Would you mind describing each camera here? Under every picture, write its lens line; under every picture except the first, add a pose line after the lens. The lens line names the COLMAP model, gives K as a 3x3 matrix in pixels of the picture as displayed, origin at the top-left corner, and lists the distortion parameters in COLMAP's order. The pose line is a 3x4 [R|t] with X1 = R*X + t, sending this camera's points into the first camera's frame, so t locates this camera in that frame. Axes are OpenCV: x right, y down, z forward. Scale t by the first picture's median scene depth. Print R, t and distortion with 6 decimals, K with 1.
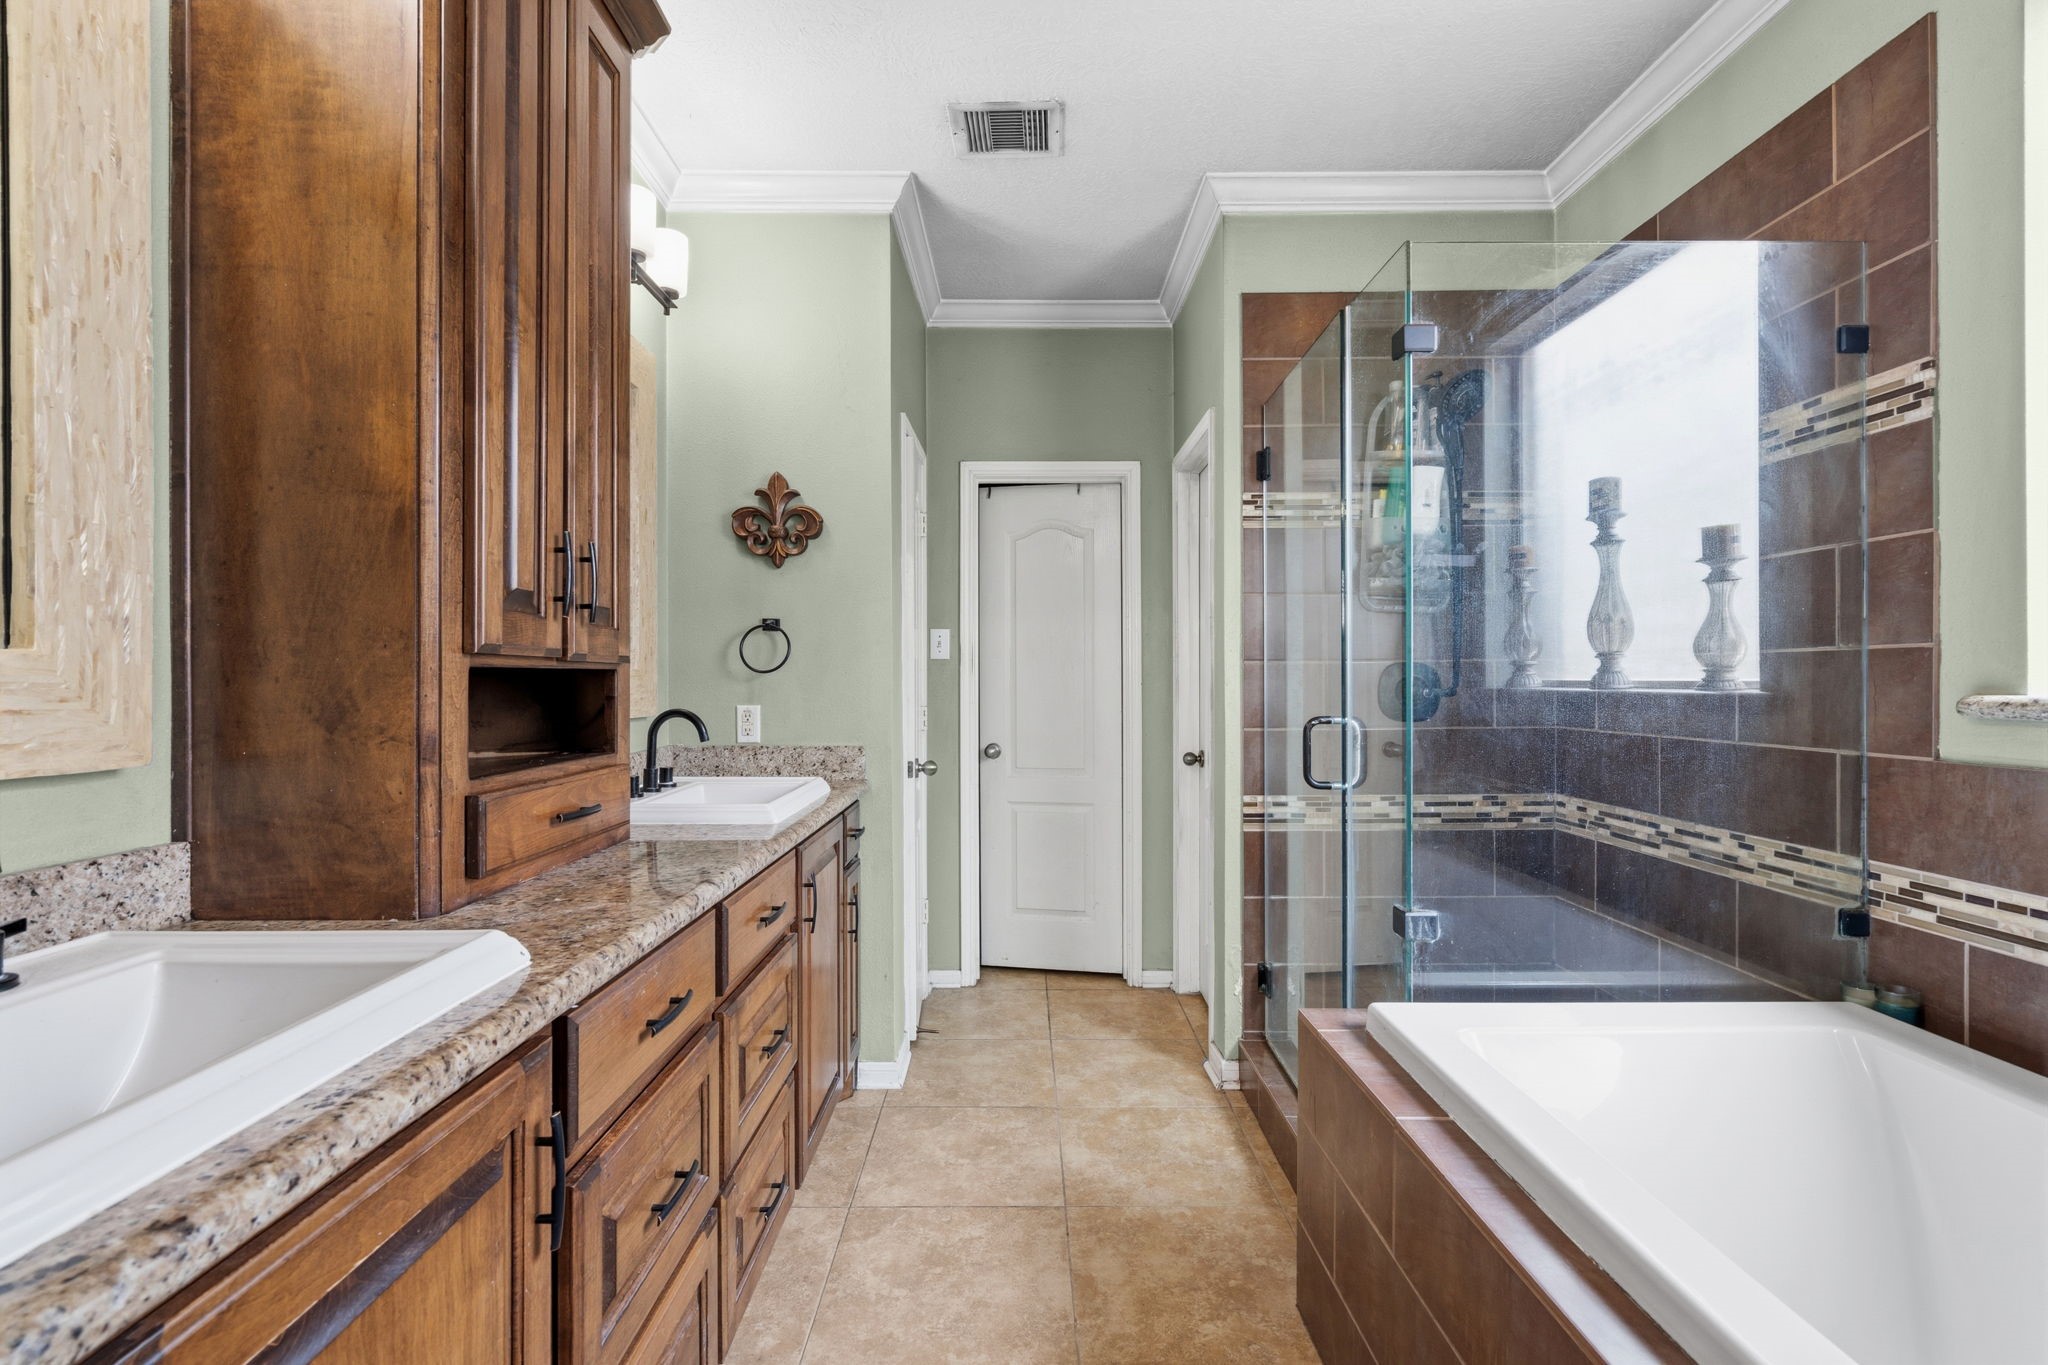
lens RADIAL K [[918.0, 0, 1026.1], [0, 918.0, 694.6], [0, 0, 1]] dist [-0.004236, 0.000809]
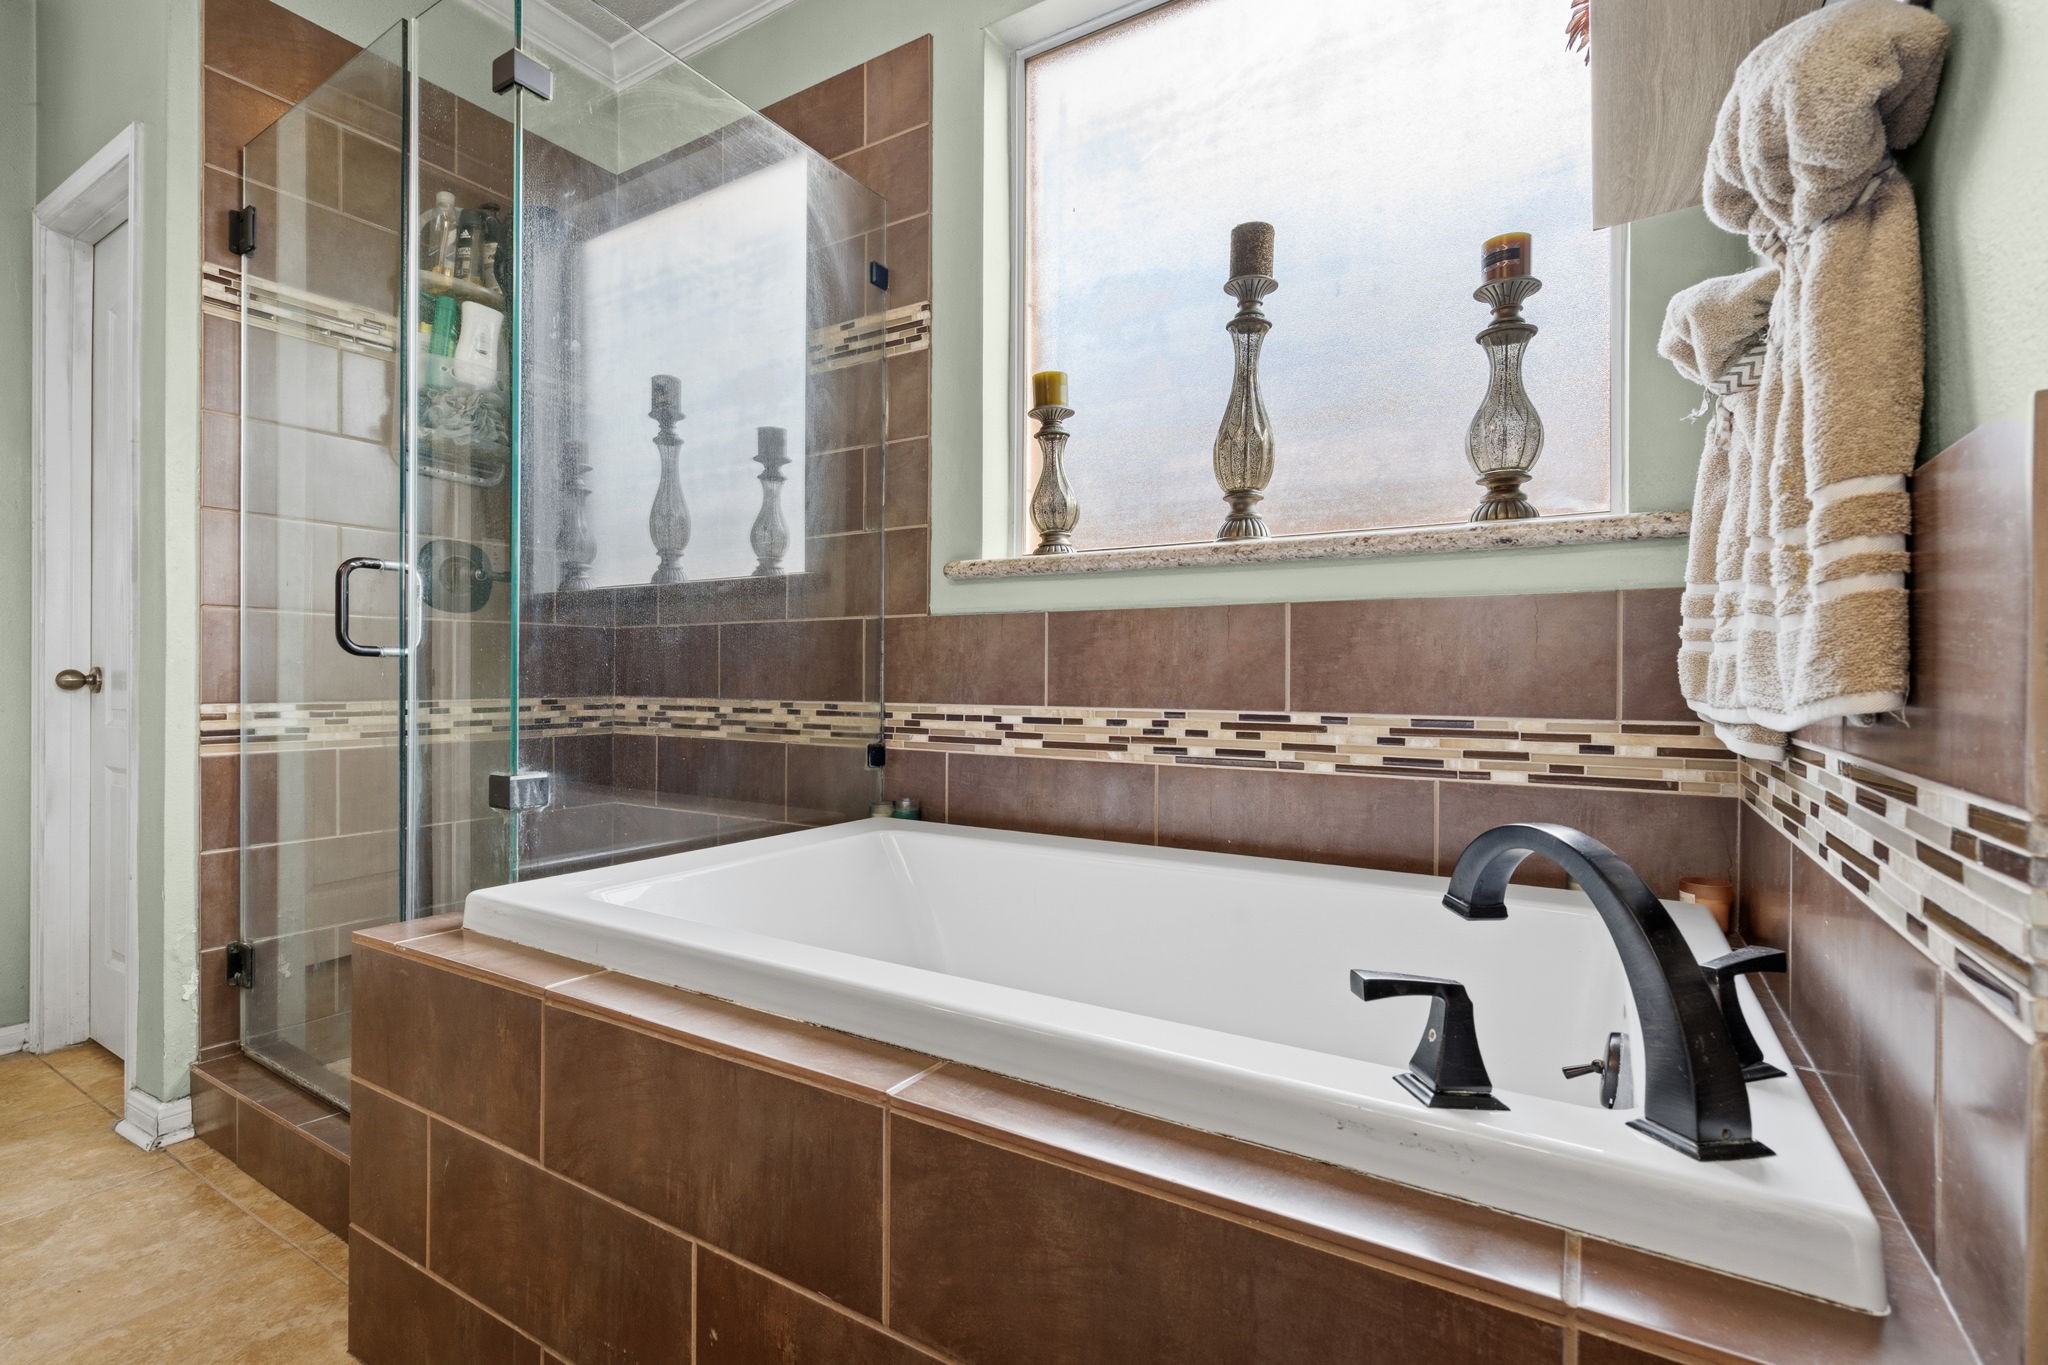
lens RADIAL K [[918.1, 0, 1024.0], [0, 918.1, 682.5], [0, 0, 1]] dist [-0.000715, 0.000337]
pose [[0.525145, 0.003371, 0.851006, -0.032132], [0.004201, 0.999970, -0.006554, 0.131873], [-0.851003, 0.007016, 0.525115, 0.151015]]
